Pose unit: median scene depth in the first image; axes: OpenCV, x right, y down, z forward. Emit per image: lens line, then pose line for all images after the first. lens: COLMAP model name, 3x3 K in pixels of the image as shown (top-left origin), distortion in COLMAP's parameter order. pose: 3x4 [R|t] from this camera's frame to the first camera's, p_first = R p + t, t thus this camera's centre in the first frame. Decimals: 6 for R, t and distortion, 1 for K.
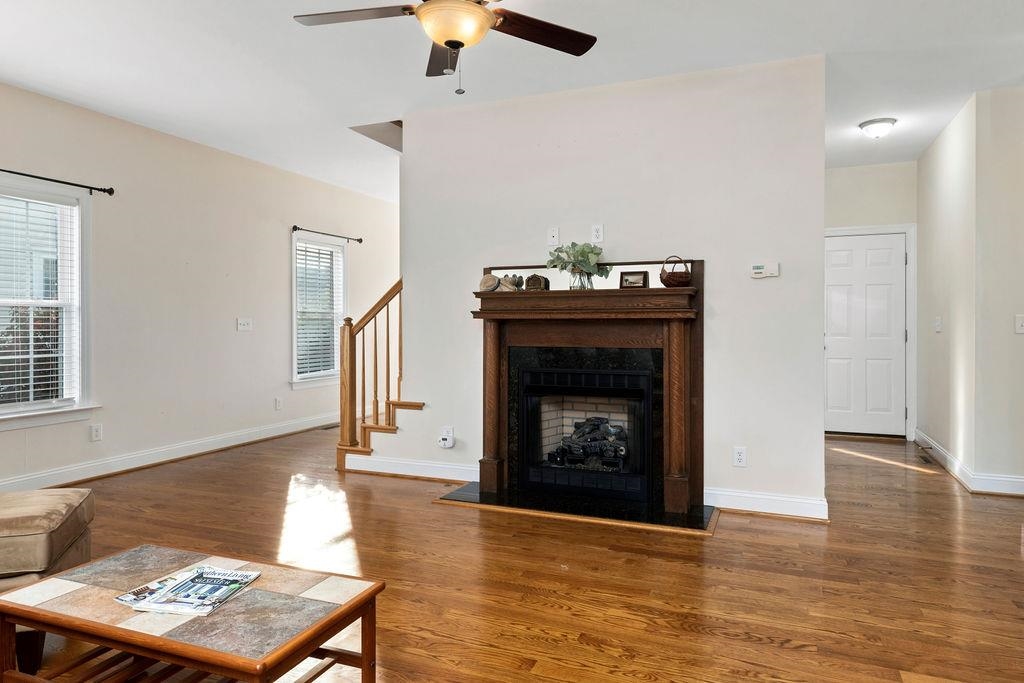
lens RADIAL K [[642.5, 0, 511.7], [0, 642.5, 322.4], [0, 0, 1]] dist [-0.000078, 0.000184]
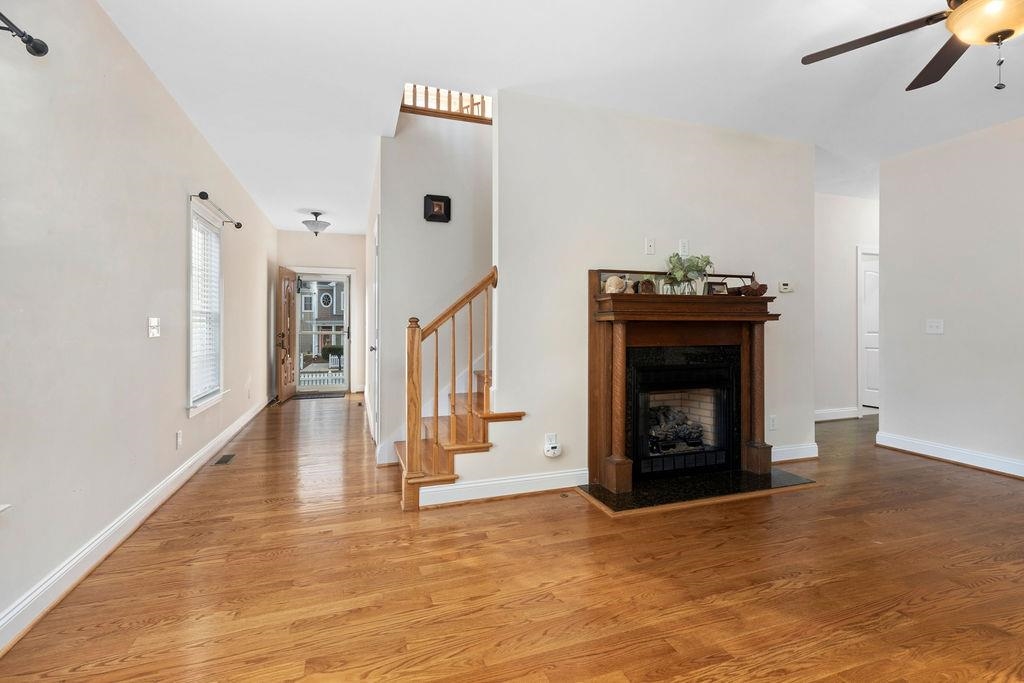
lens RADIAL K [[467.2, 0, 513.1], [0, 467.2, 323.3], [0, 0, 1]] dist [0.001423, 0.000363]
pose [[0.751367, 0.001376, 0.659883, -0.644011], [0.001958, 0.999989, -0.004314, 0.001844], [-0.659882, 0.004534, 0.751356, 0.559190]]
